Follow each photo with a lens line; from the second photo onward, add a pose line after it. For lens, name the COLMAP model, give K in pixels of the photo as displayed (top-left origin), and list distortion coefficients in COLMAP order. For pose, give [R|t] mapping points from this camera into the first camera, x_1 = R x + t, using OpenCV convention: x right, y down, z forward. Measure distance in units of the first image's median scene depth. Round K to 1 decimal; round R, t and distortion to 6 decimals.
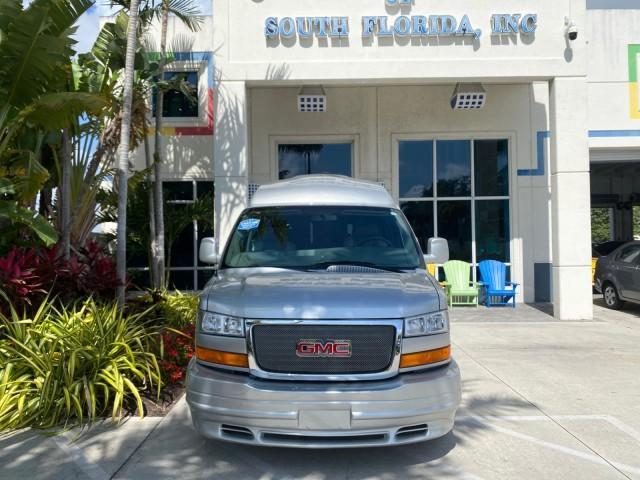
lens RADIAL K [[482.8, 0, 318.0], [0, 482.8, 238.6], [0, 0, 1]] dist [-0.007276, -0.006108]
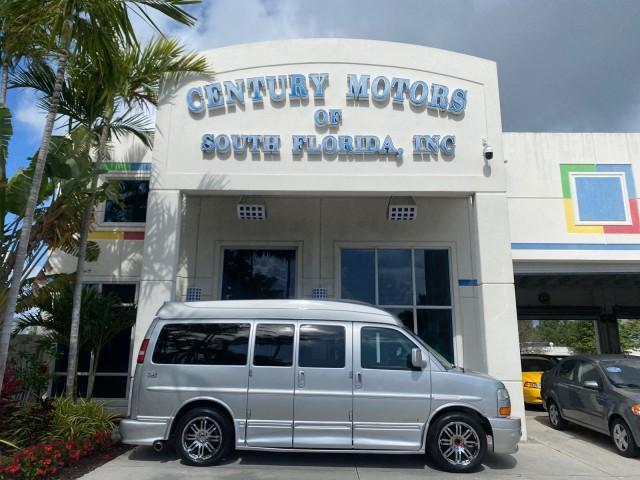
lens RADIAL K [[476.5, 0, 333.4], [0, 476.5, 242.9], [0, 0, 1]] dist [0.001707, -0.001959]
pose [[0.999539, 0.023514, -0.019203, 0.201706], [-0.026985, 0.977943, -0.207123, -0.005574], [0.013910, 0.207546, 0.978126, 0.005740]]
